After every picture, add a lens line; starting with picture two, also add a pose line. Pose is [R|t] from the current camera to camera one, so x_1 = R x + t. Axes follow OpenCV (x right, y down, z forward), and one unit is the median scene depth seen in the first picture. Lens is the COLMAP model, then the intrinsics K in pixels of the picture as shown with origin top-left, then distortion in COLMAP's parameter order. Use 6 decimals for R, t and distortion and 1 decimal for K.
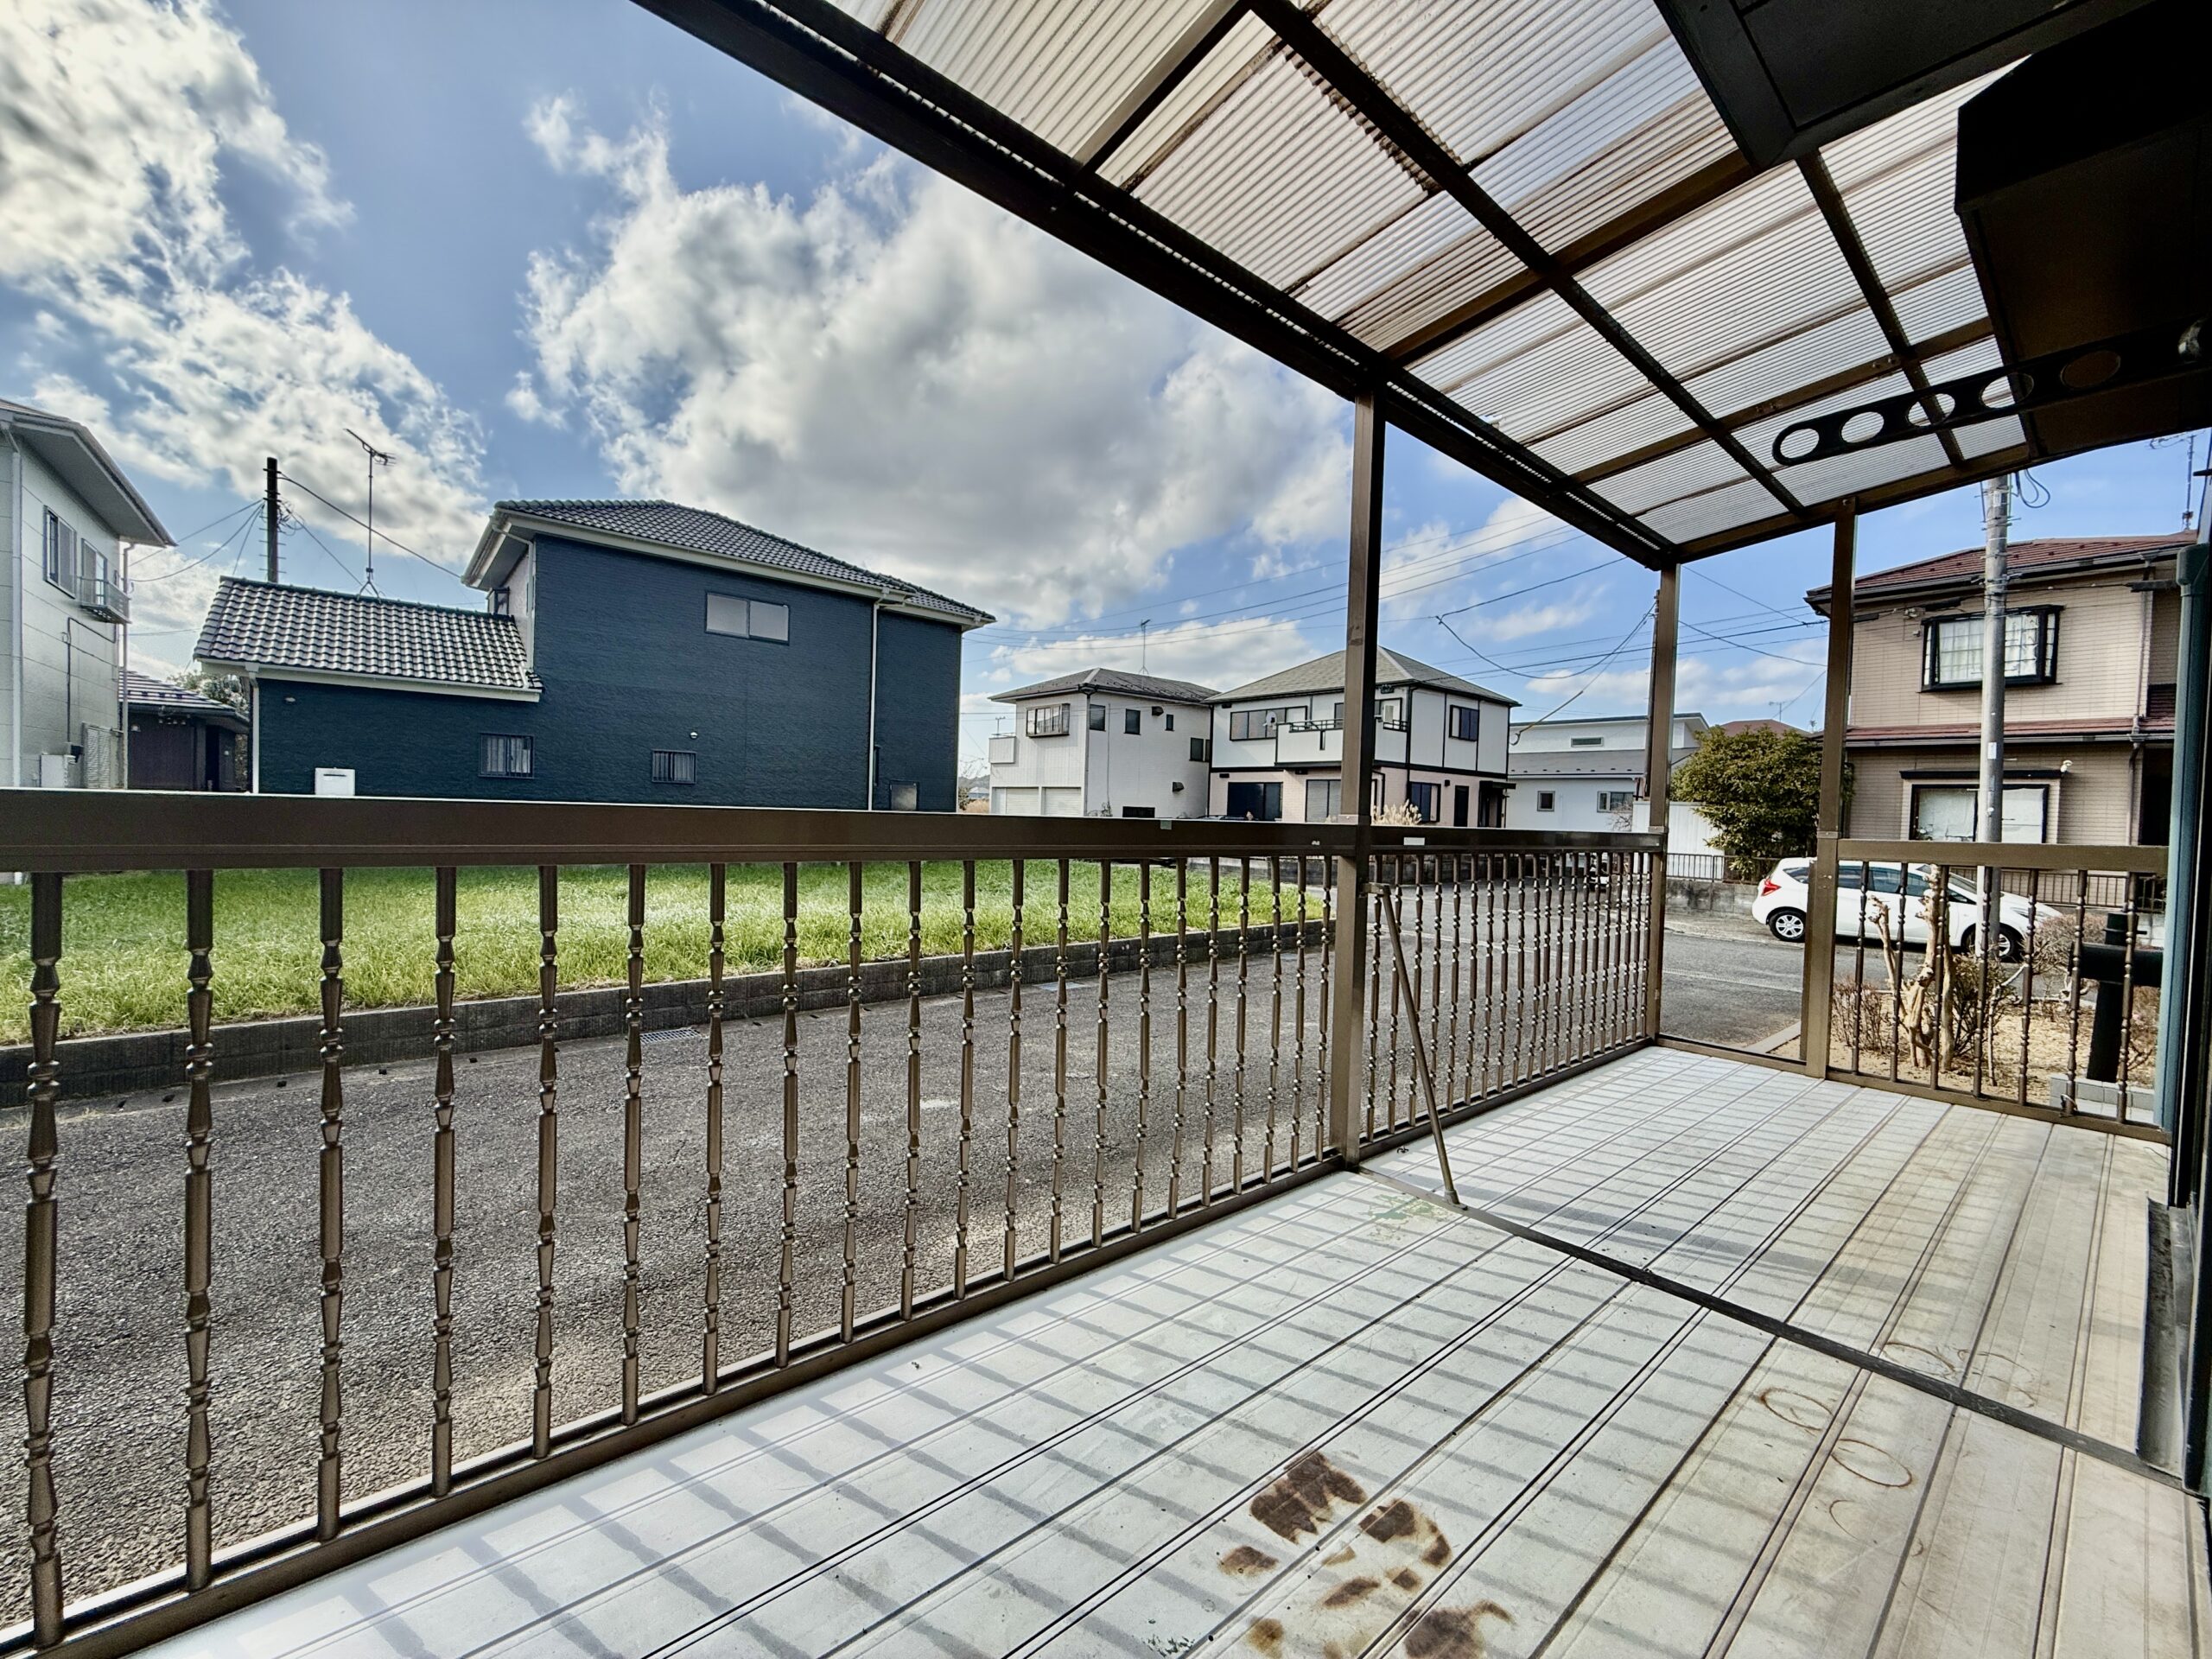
lens RADIAL K [[882.1, 0, 1112.1], [0, 882.1, 830.4], [0, 0, 1]] dist [0.001135, -0.000080]
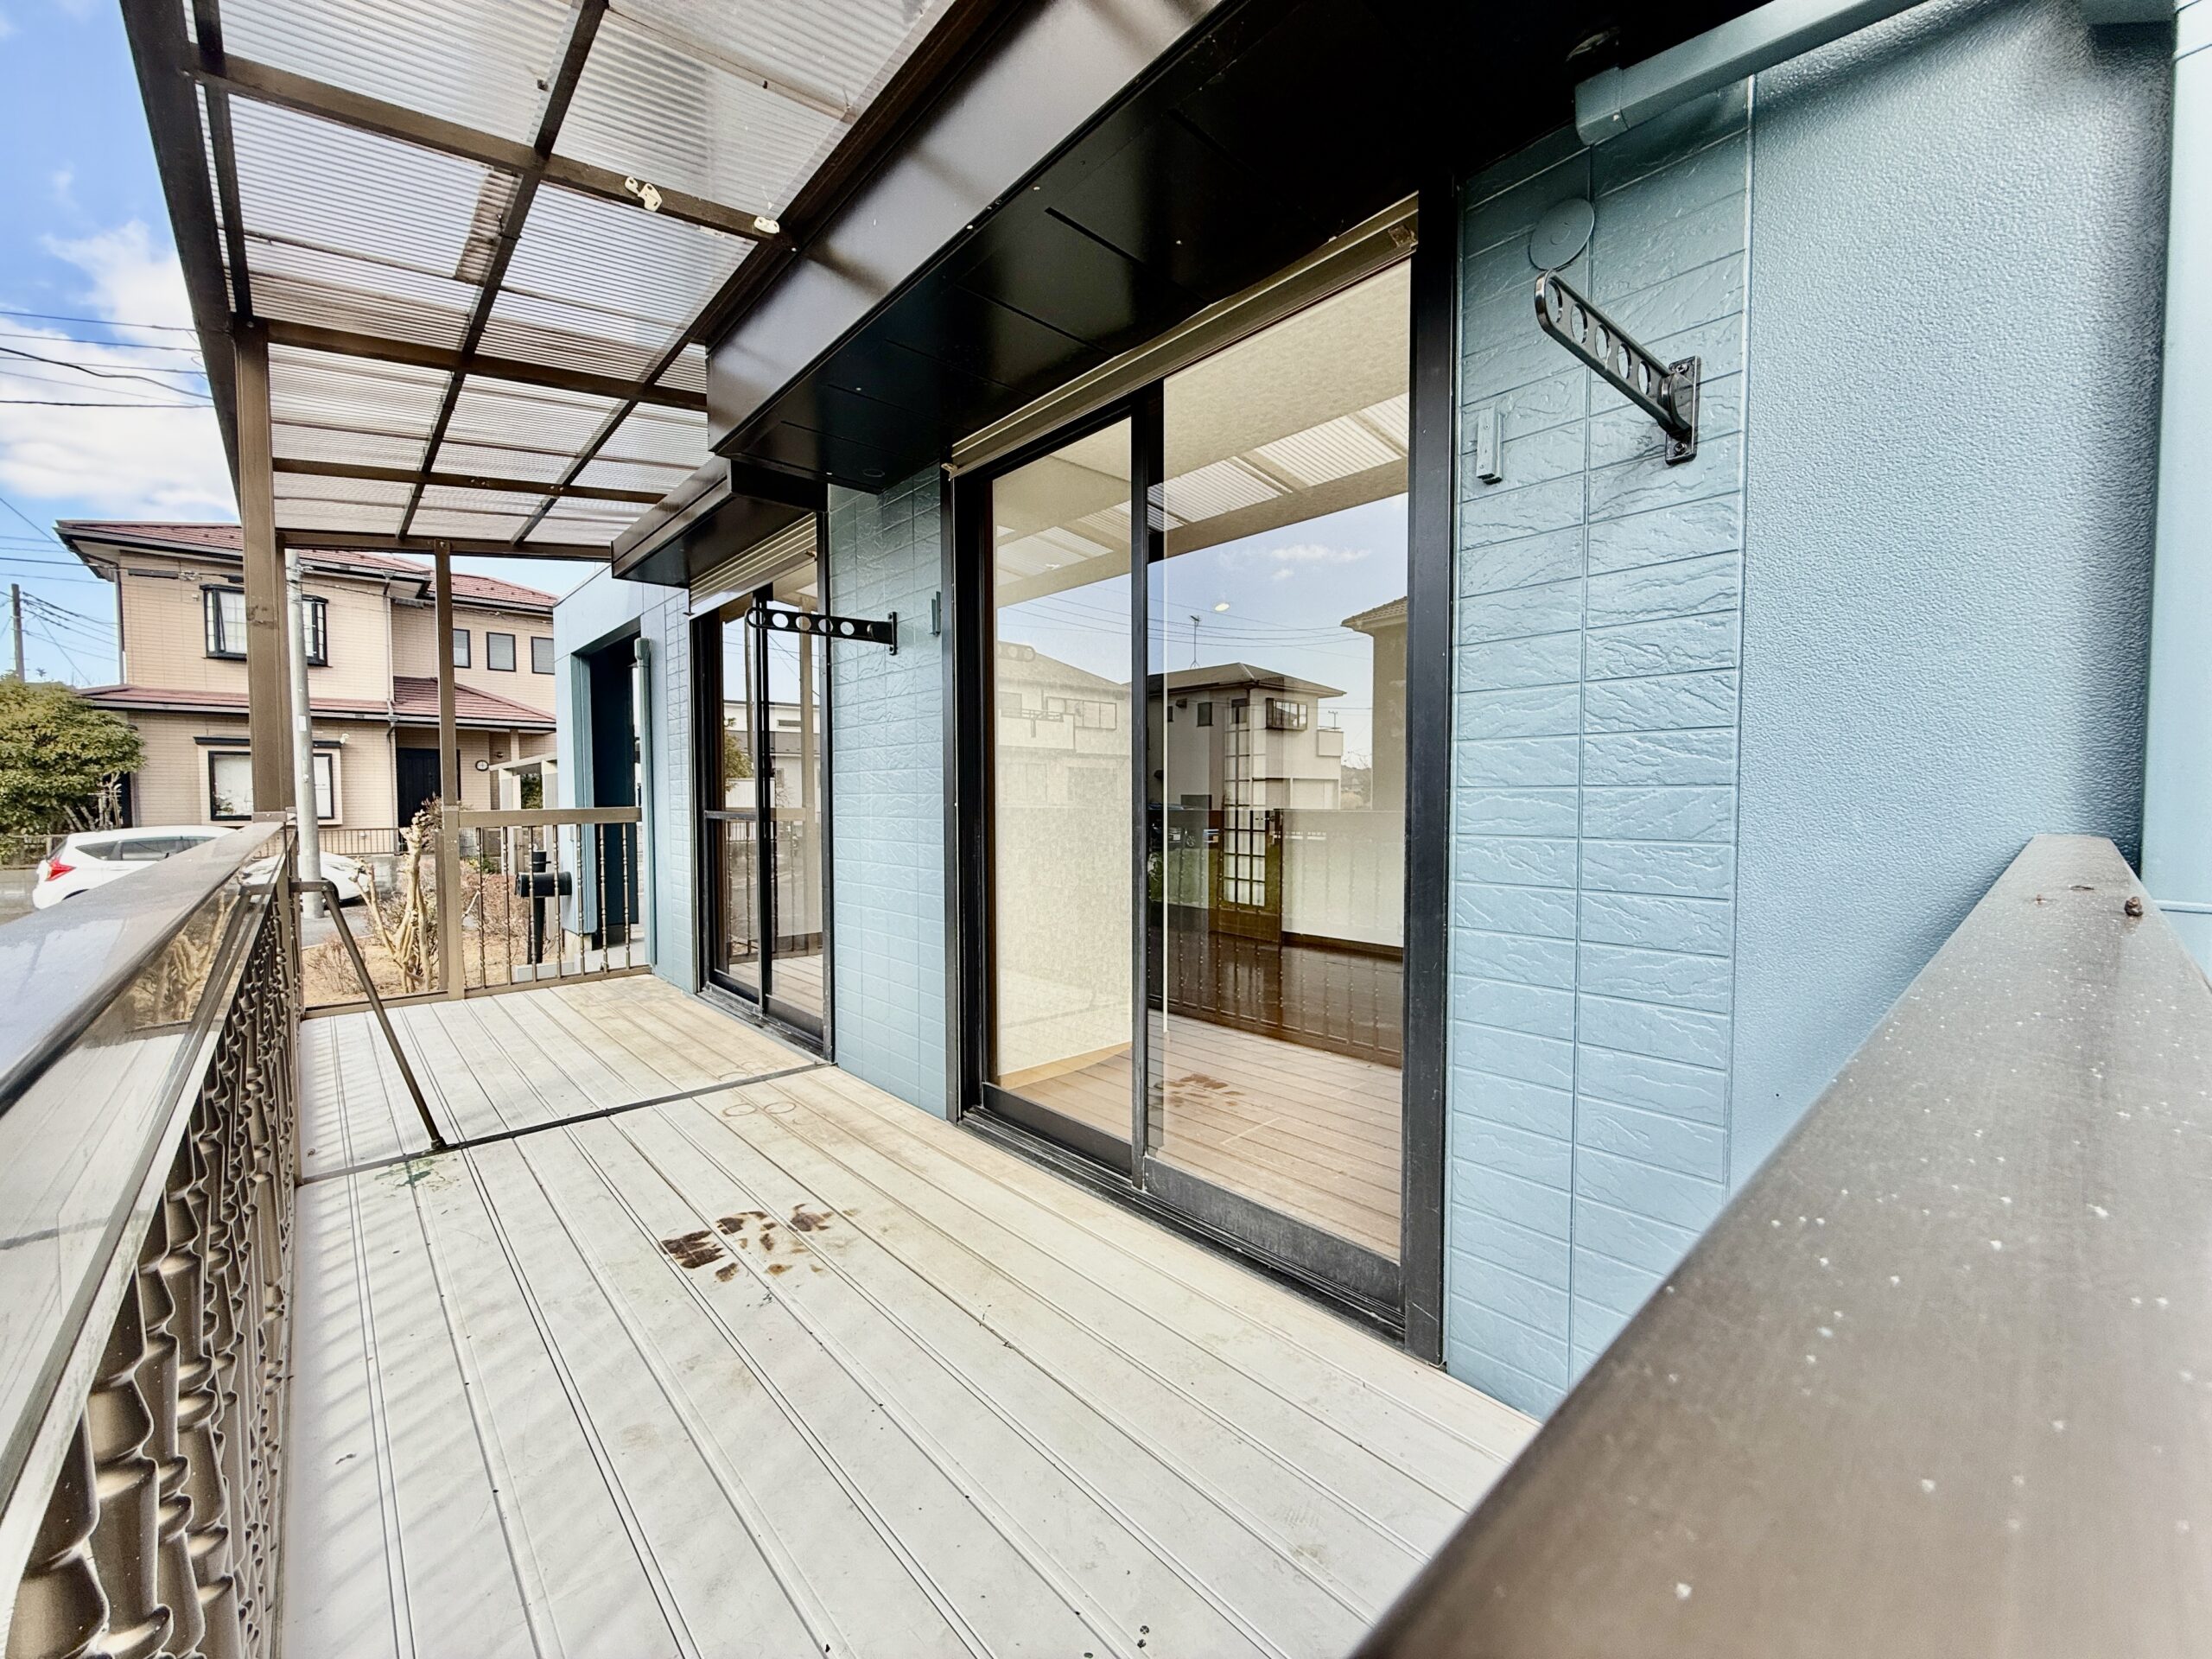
lens RADIAL K [[882.1, 0, 1115.2], [0, 882.1, 829.7], [0, 0, 1]] dist [0.001135, -0.000080]
pose [[-0.052670, -0.071260, 0.996066, -0.494024], [0.025504, 0.997029, 0.072677, -0.031123], [-0.998286, 0.029232, -0.050696, 0.115314]]
